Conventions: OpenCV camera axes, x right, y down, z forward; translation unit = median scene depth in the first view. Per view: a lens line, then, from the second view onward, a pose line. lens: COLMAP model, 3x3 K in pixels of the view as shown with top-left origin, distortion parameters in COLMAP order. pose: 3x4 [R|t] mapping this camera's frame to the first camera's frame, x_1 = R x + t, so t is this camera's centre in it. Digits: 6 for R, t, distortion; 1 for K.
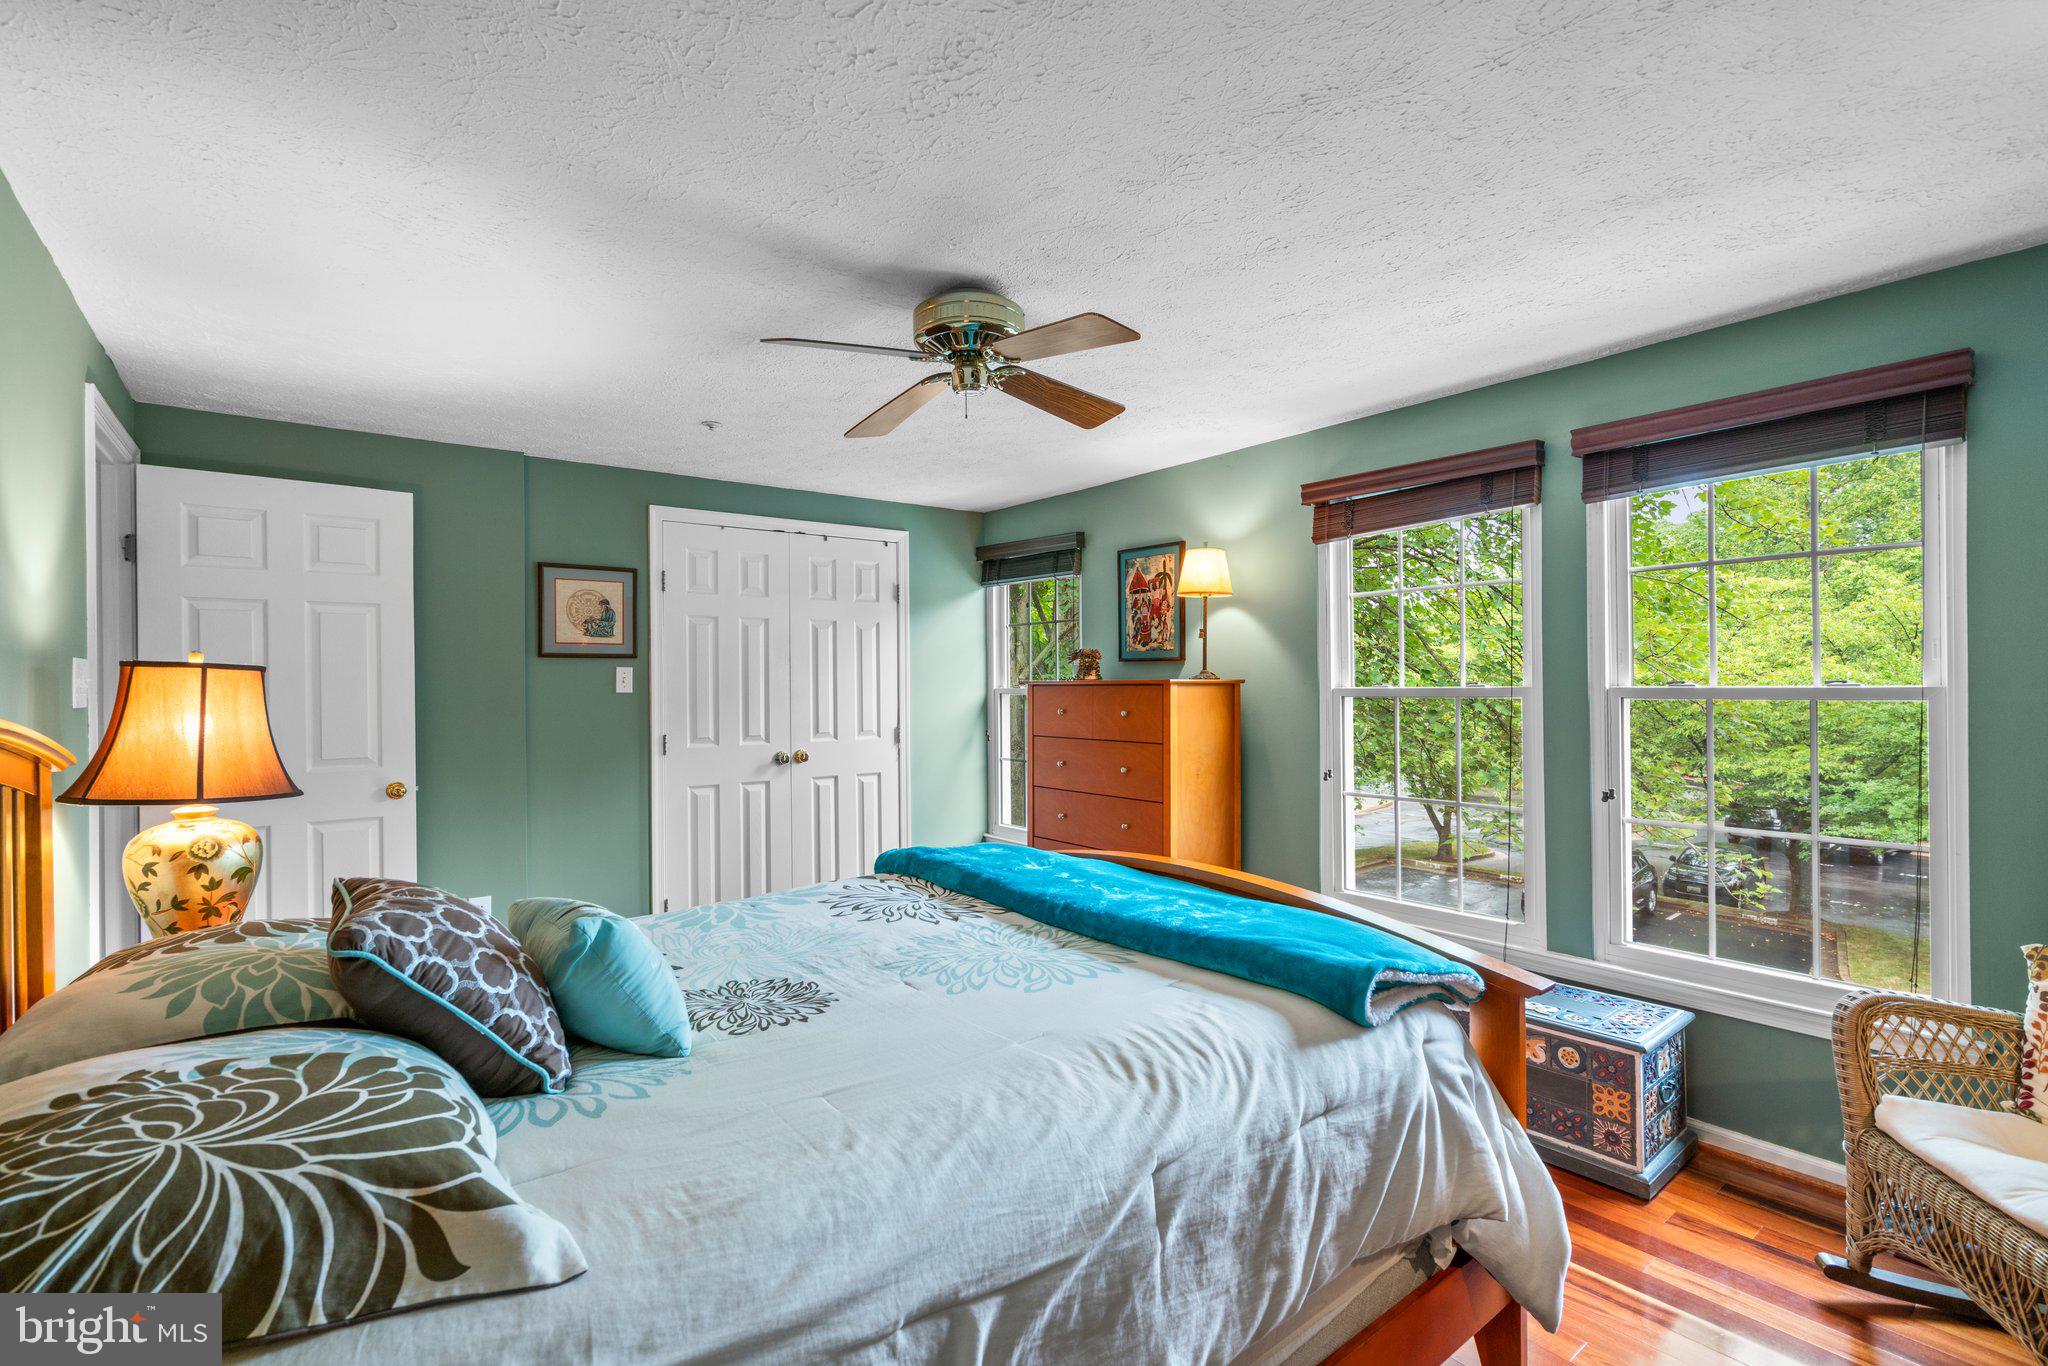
lens RADIAL K [[918.6, 0, 1022.2], [0, 918.6, 685.4], [0, 0, 1]] dist [-0.004494, 0.000812]
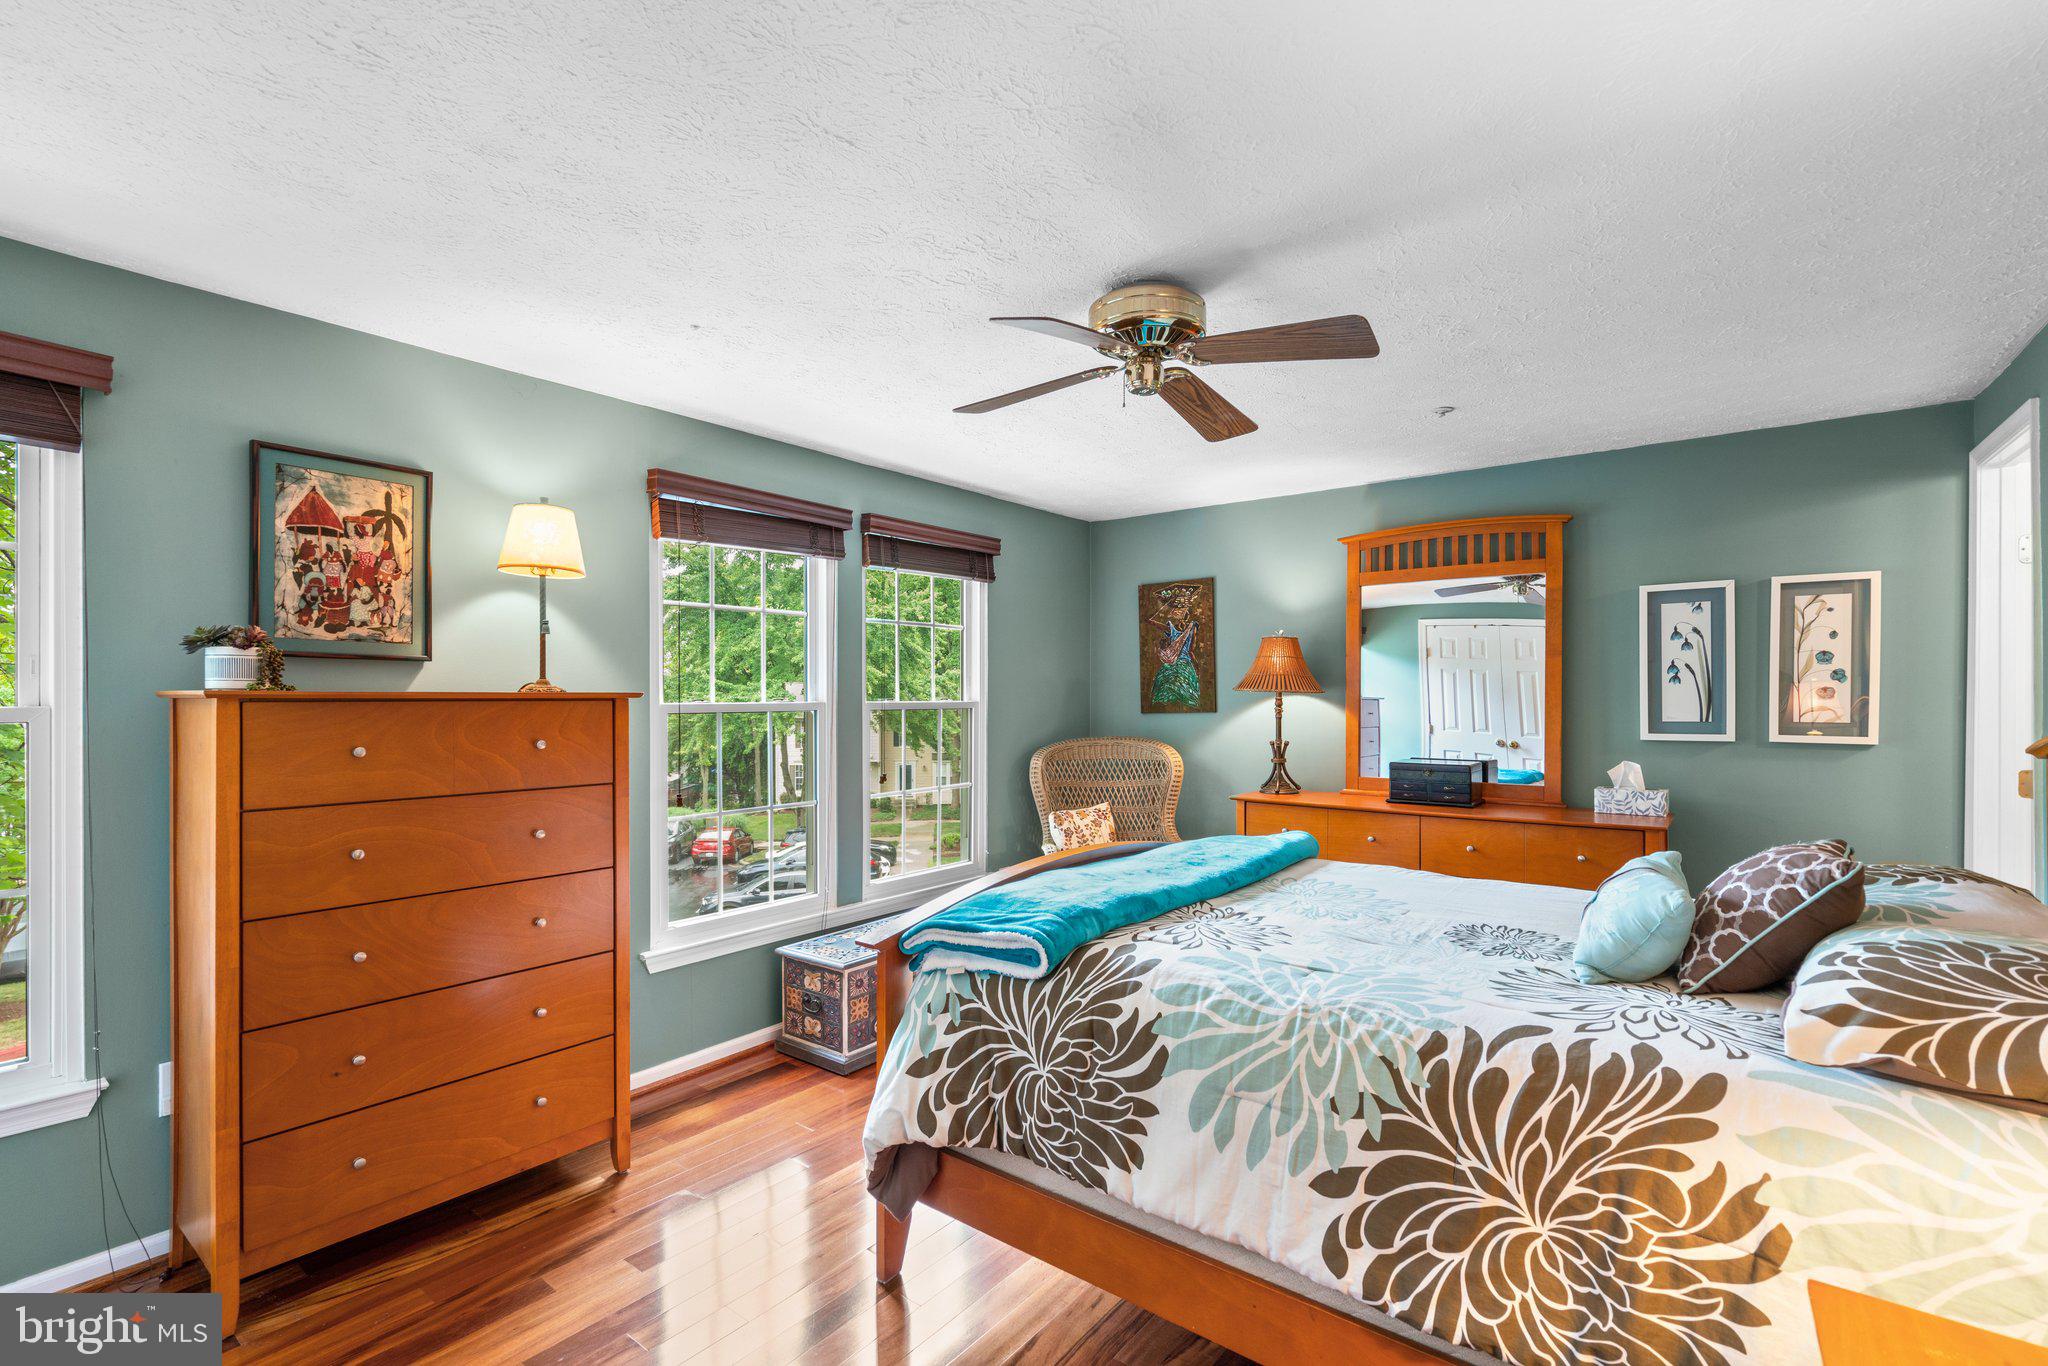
lens RADIAL K [[918.6, 0, 1022.2], [0, 918.6, 685.4], [0, 0, 1]] dist [-0.004494, 0.000812]
pose [[-0.243422, 0.015827, 0.969791, -0.526032], [0.004380, 0.999875, -0.015218, 0.000451], [-0.969911, 0.000543, -0.243461, 0.749423]]
